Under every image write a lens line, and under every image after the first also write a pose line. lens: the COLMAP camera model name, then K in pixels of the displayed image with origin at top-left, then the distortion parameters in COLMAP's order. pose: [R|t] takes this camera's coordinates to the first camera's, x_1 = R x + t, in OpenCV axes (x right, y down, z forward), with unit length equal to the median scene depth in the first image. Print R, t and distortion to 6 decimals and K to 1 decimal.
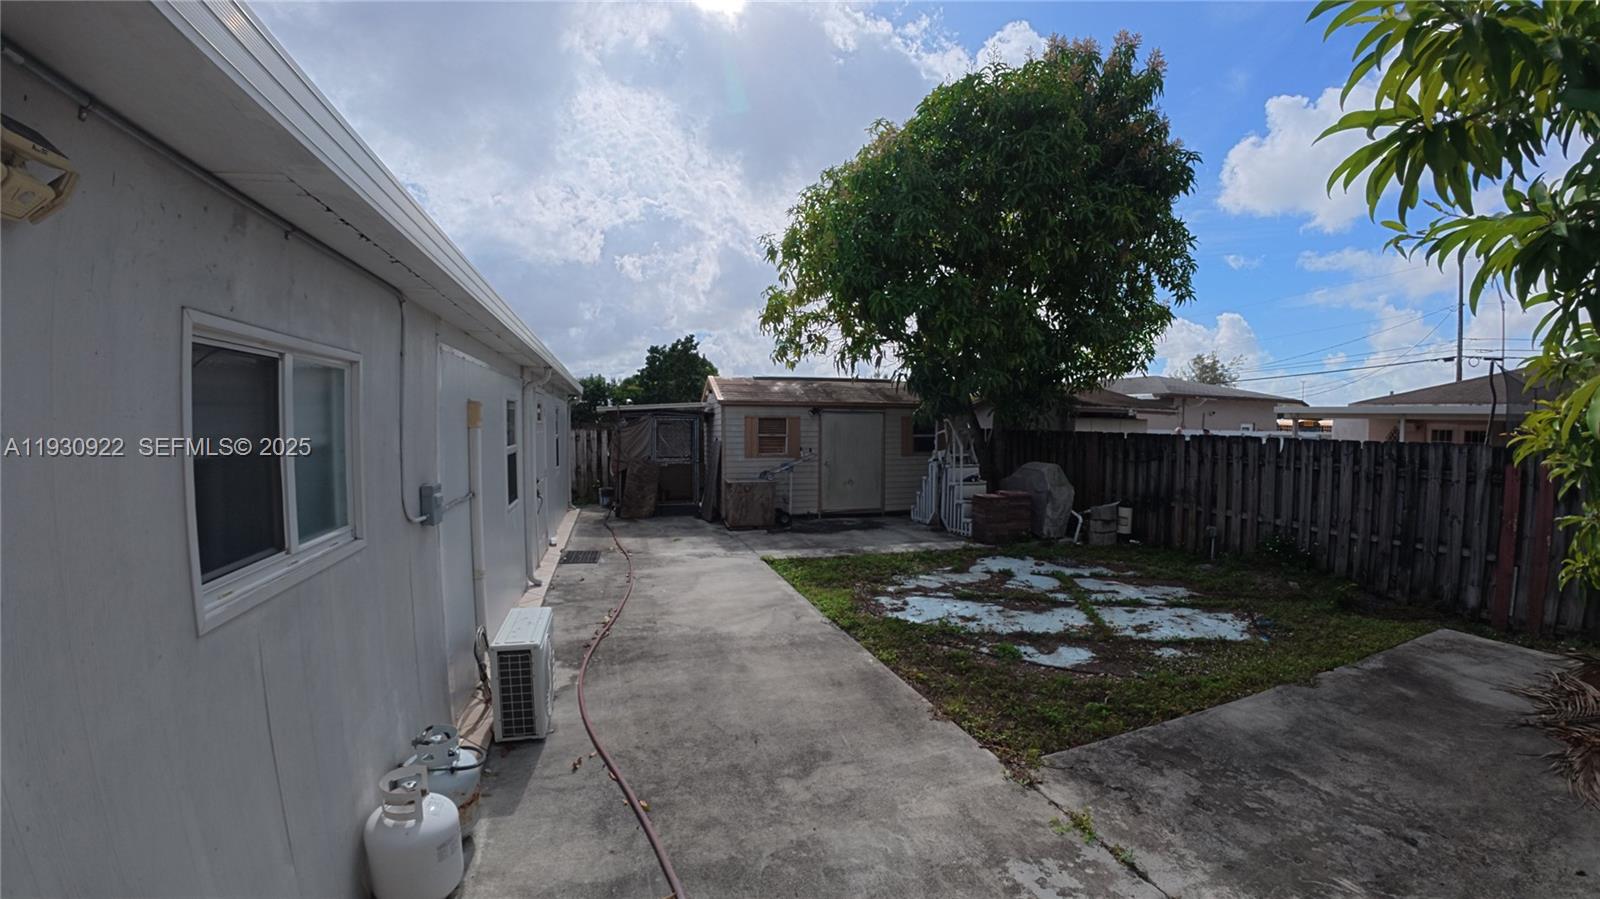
lens RADIAL K [[605.0, 0, 805.3], [0, 605.0, 454.1], [0, 0, 1]] dist [-0.142004, 0.029206]
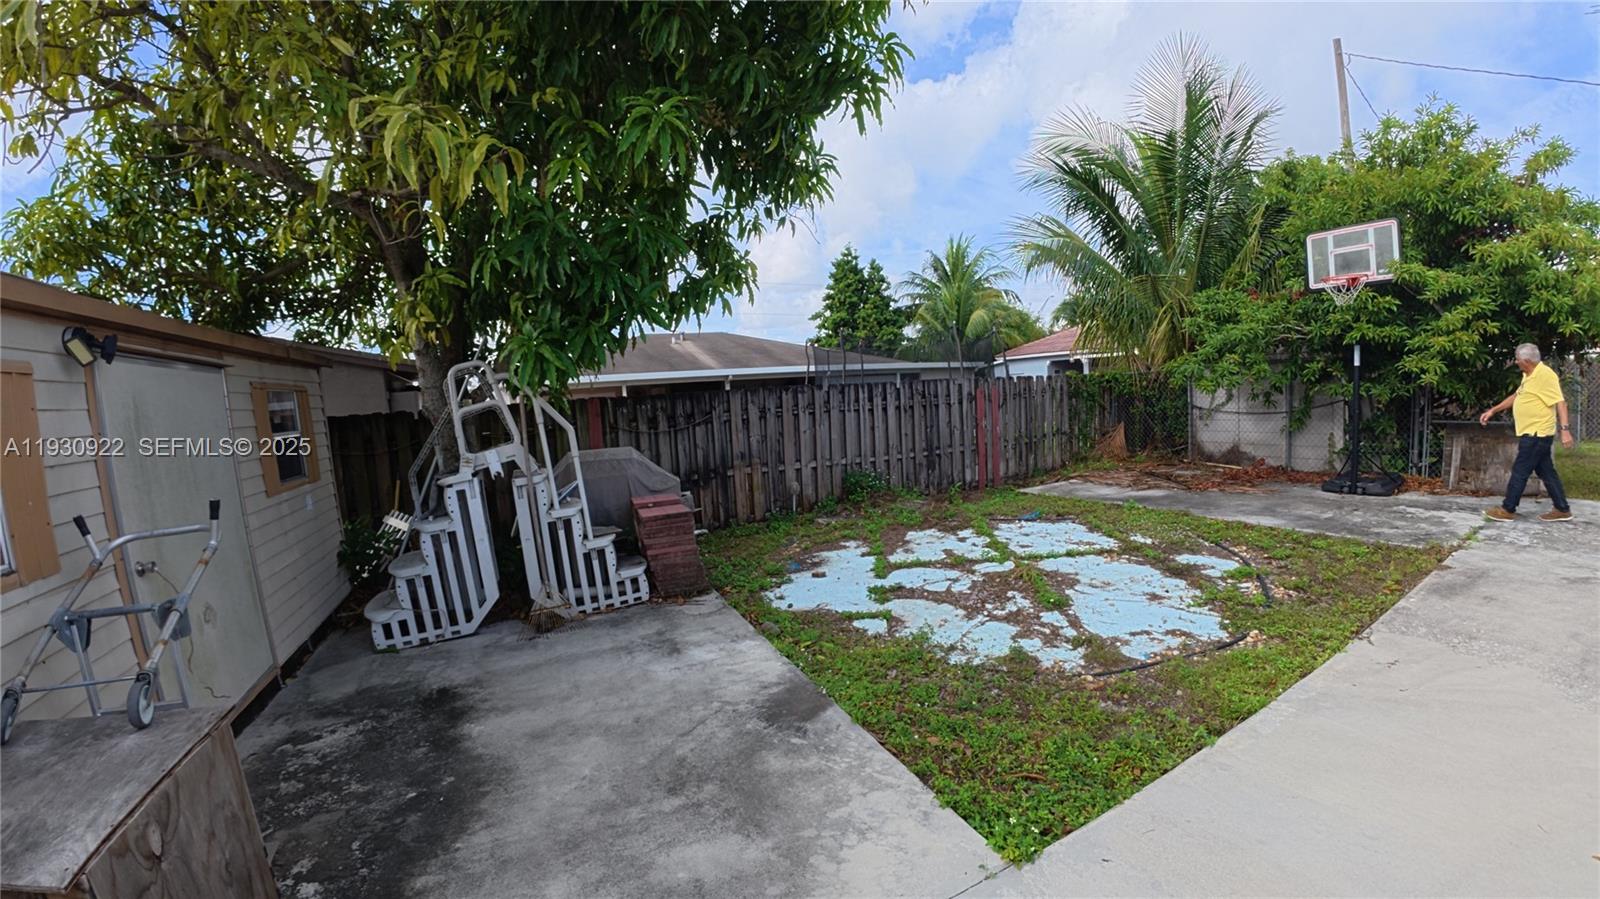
lens RADIAL K [[605.0, 0, 805.3], [0, 605.0, 454.1], [0, 0, 1]] dist [-0.142004, 0.029206]
pose [[-0.141792, -0.098198, 0.985014, -0.334087], [0.112489, 0.987023, 0.114591, -0.039589], [-0.983484, 0.127052, -0.128906, 1.331085]]
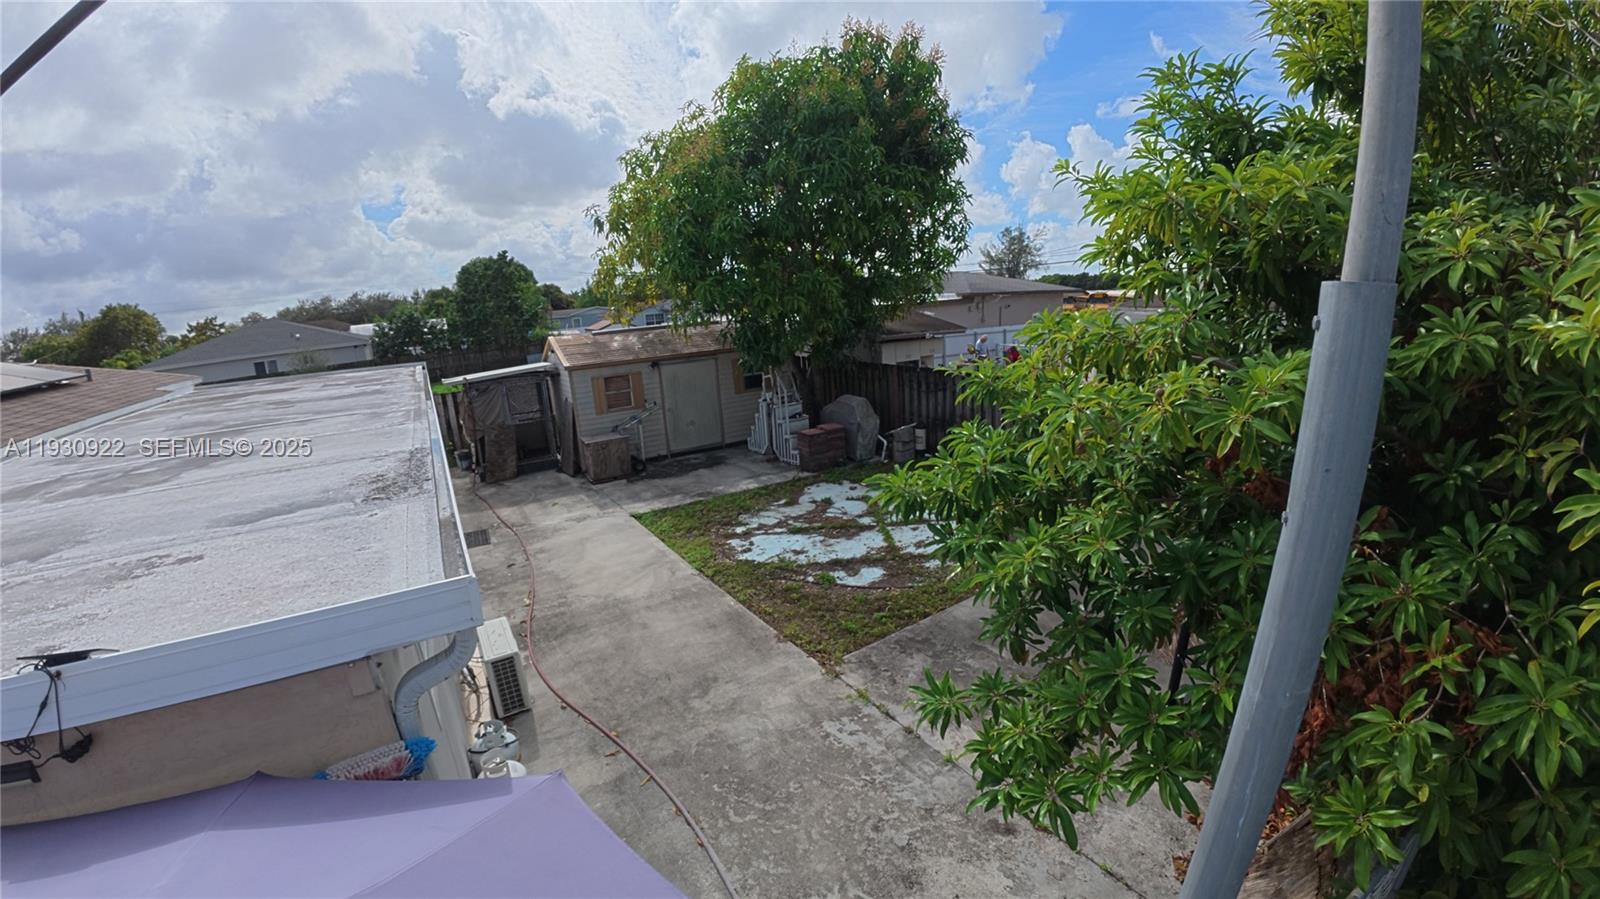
lens RADIAL K [[605.0, 0, 805.3], [0, 605.0, 454.1], [0, 0, 1]] dist [-0.142004, 0.029206]
pose [[0.959312, -0.126894, 0.252226, -0.027165], [0.076778, 0.976894, 0.199457, -0.188899], [-0.271708, -0.171976, 0.946889, -0.242001]]
